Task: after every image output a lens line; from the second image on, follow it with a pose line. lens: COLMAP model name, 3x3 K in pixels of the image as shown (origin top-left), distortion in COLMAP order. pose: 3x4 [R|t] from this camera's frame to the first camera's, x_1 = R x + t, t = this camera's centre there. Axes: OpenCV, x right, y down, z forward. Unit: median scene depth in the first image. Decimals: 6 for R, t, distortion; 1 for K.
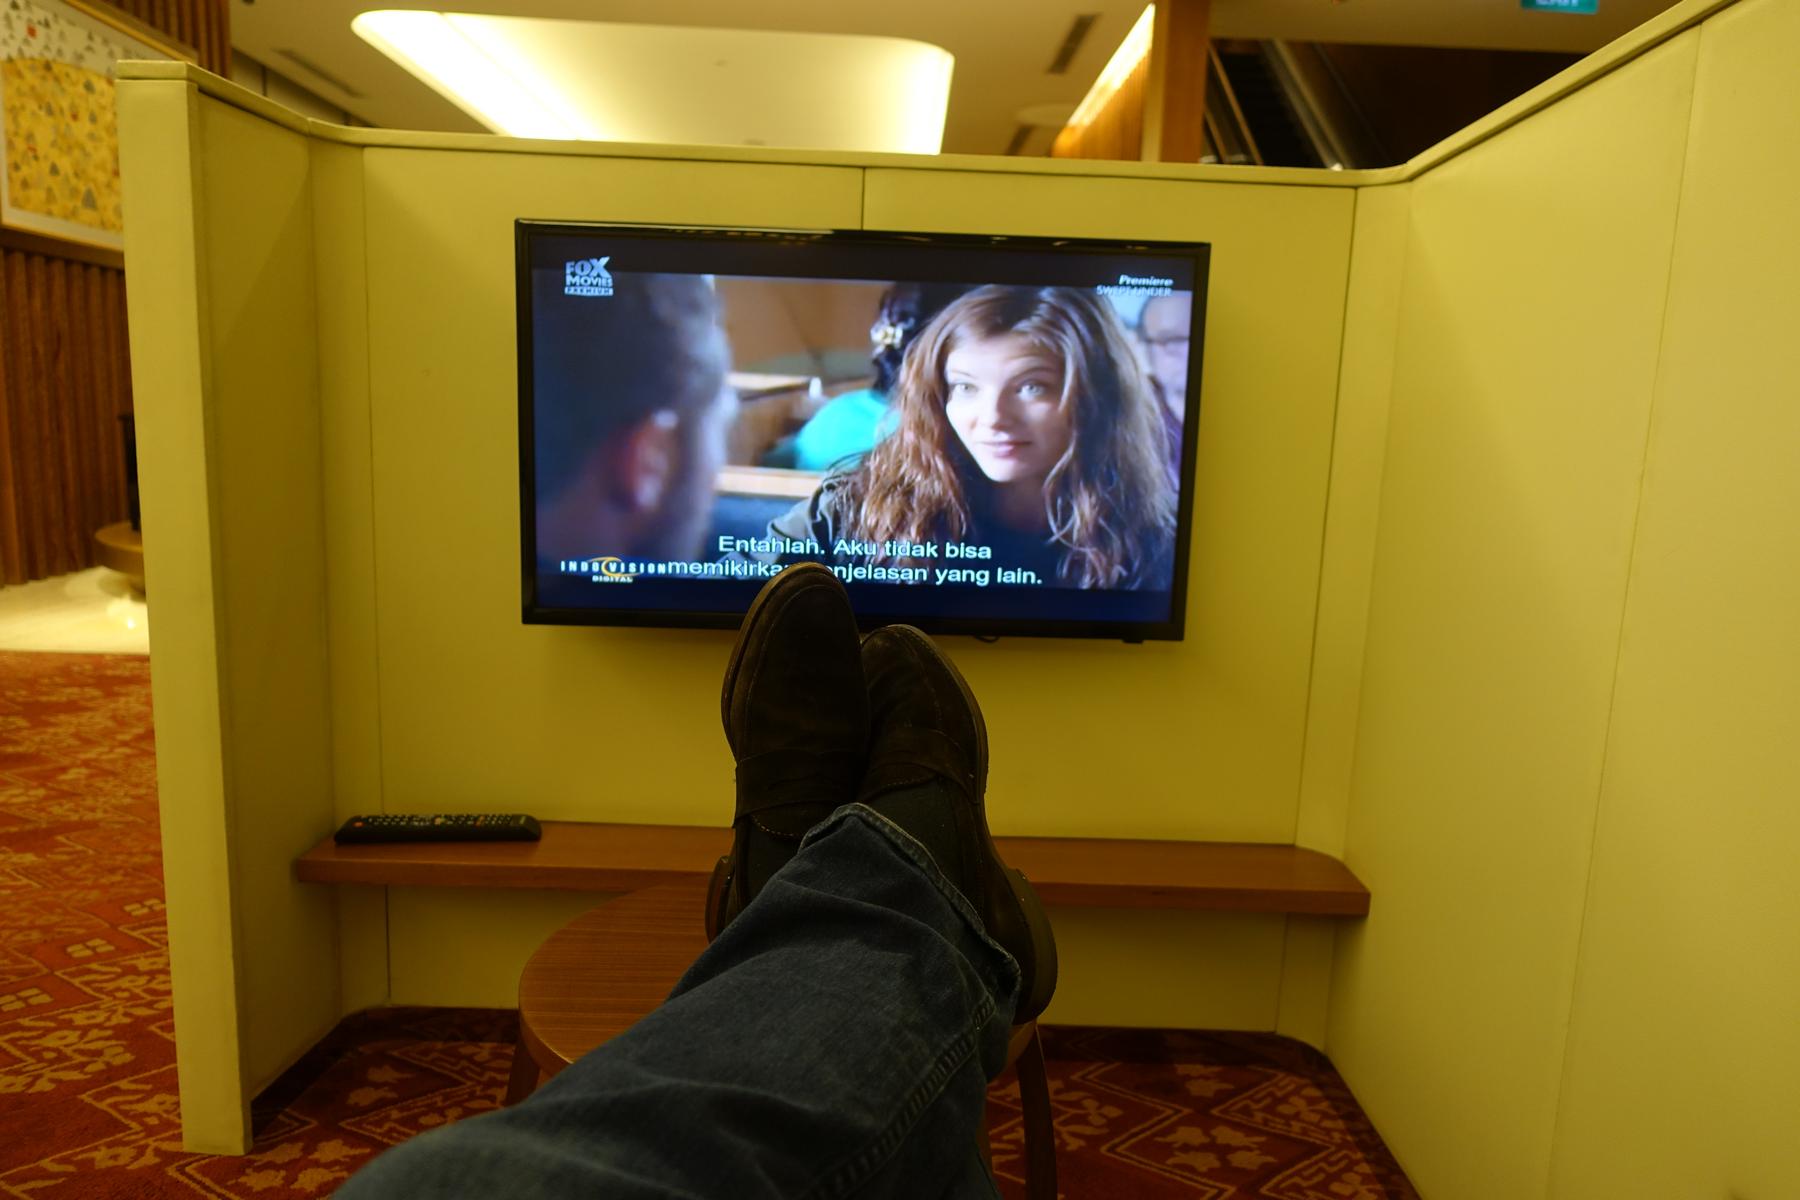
lens RADIAL K [[1215.2, 0, 906.2], [0, 1215.2, 594.5], [0, 0, 1]] dist [-0.000152, 0.004497]
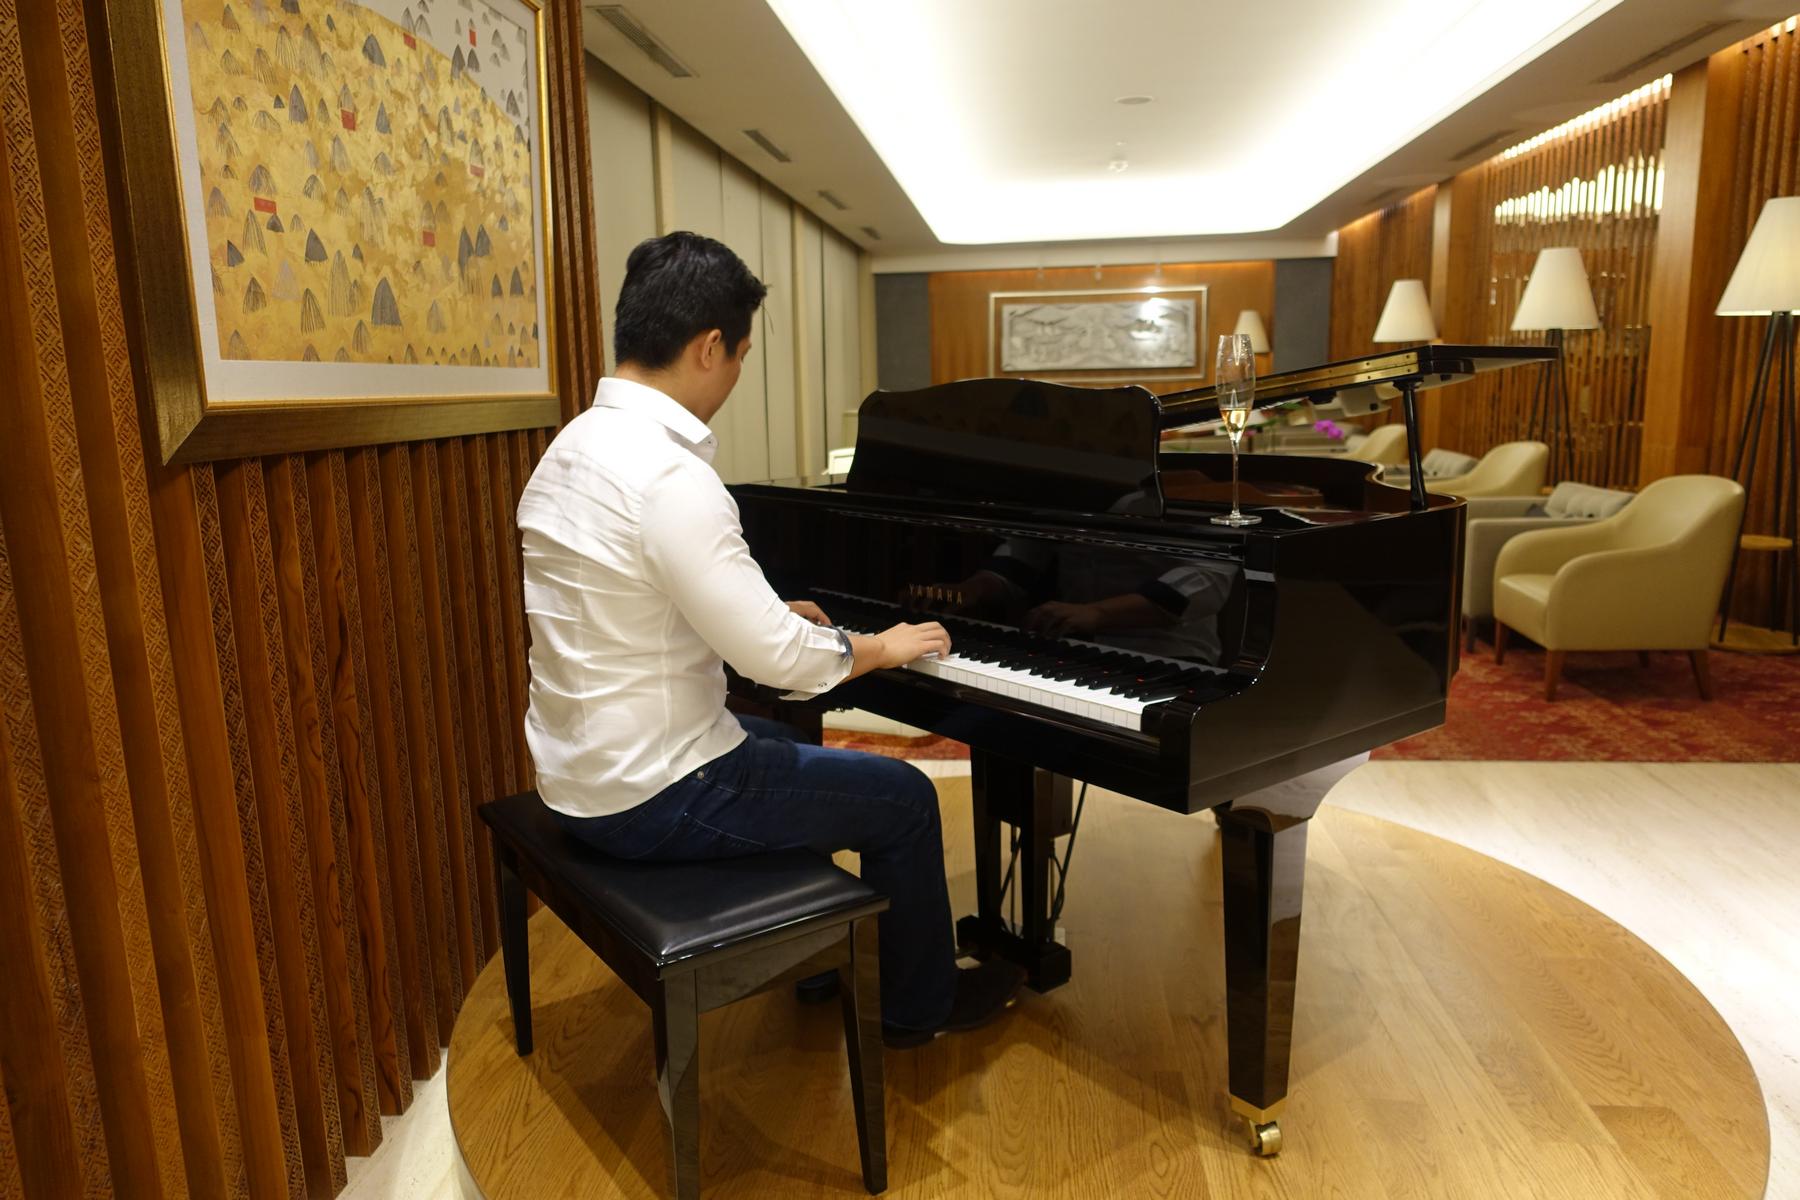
lens RADIAL K [[1215.2, 0, 894.9], [0, 1215.2, 604.1], [0, 0, 1]] dist [-0.000152, 0.004497]
pose [[0.986953, -0.037317, -0.156623, -0.435272], [0.041374, 0.998885, 0.022724, -0.224711], [0.155600, -0.028908, 0.987397, 0.604601]]
